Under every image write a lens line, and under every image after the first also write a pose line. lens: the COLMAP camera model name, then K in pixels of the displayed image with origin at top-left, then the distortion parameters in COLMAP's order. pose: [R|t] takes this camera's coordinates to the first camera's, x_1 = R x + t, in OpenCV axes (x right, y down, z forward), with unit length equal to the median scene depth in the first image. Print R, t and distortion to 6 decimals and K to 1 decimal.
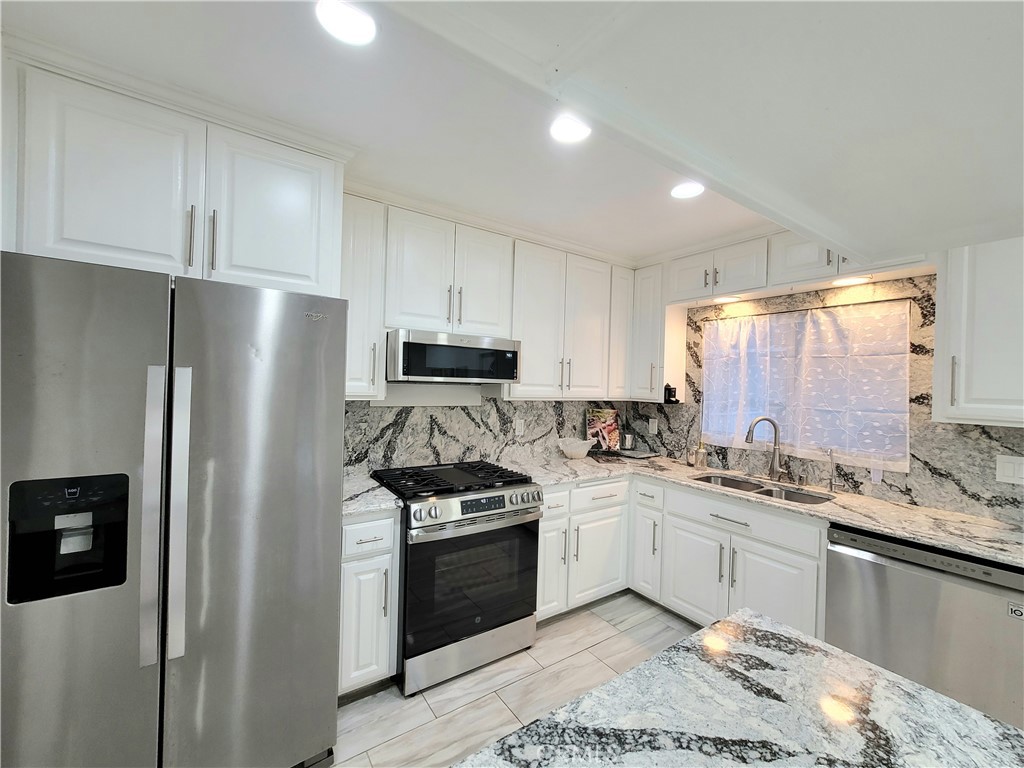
lens RADIAL K [[417.7, 0, 511.8], [0, 417.7, 385.4], [0, 0, 1]] dist [-0.003136, -0.000087]
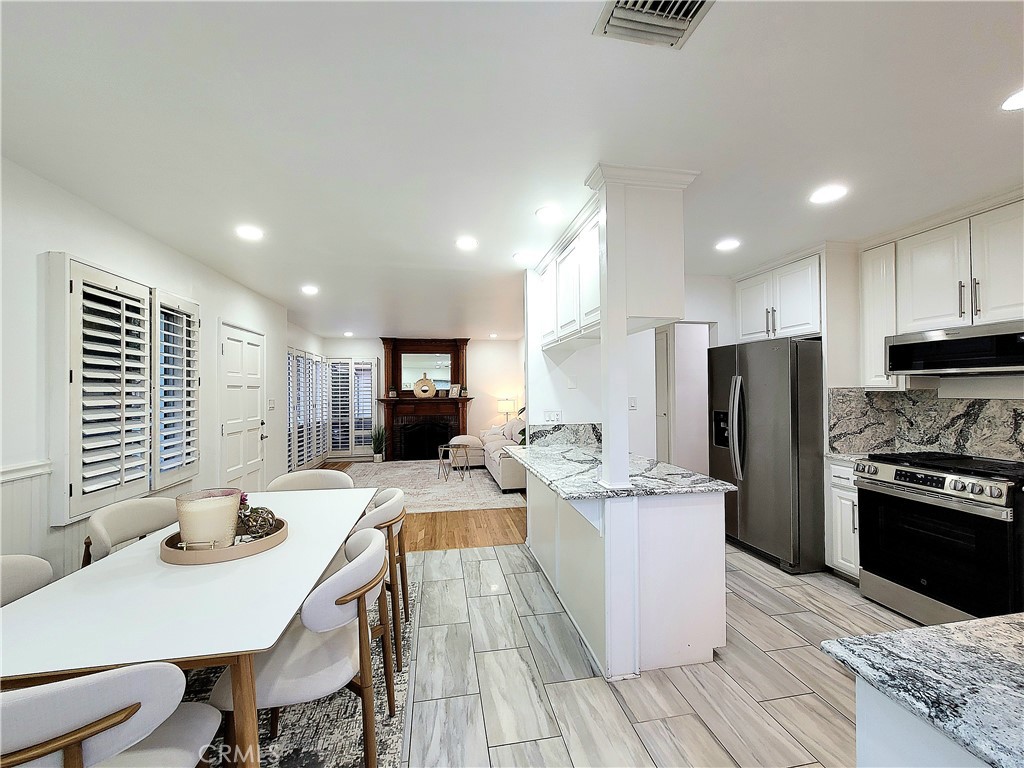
lens RADIAL K [[417.7, 0, 511.8], [0, 417.7, 385.4], [0, 0, 1]] dist [-0.003136, -0.000087]
pose [[-0.406997, -0.036127, -0.912715, 1.131609], [-0.009646, 0.999332, -0.035254, 0.063146], [0.913379, -0.005544, -0.407073, 0.351688]]
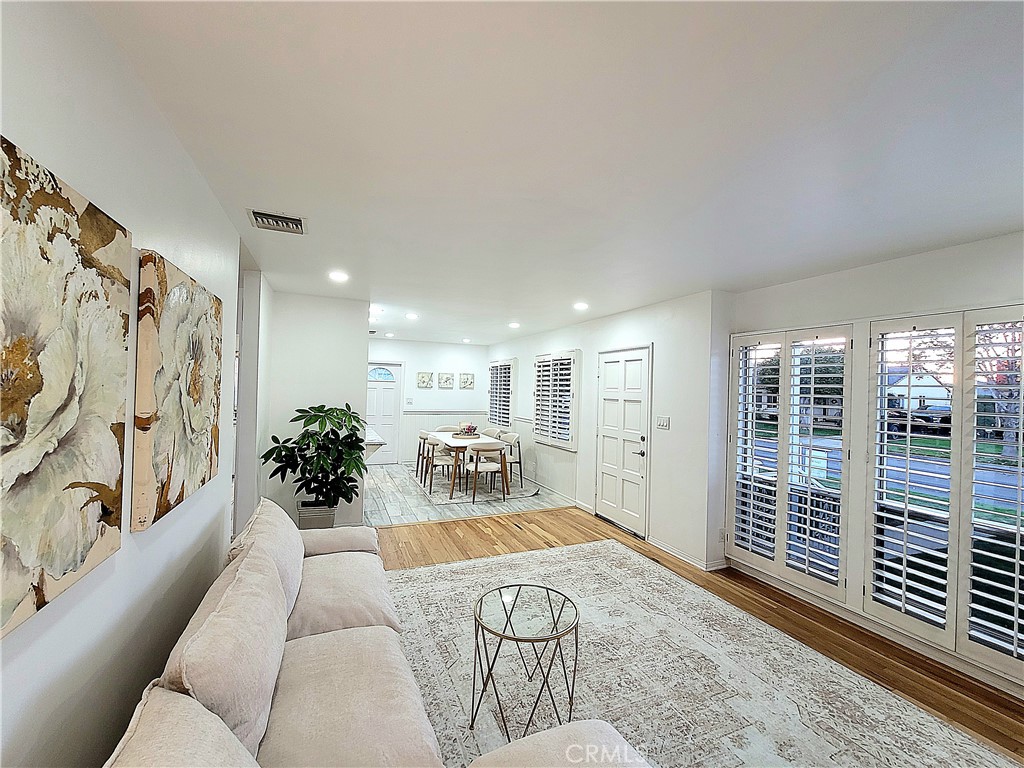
lens RADIAL K [[417.7, 0, 511.8], [0, 417.7, 385.4], [0, 0, 1]] dist [-0.003136, -0.000087]
pose [[0.190743, -0.014184, 0.981538, -1.762496], [-0.013912, 0.999756, 0.017151, -0.068764], [-0.981541, -0.016927, 0.190499, -1.098331]]
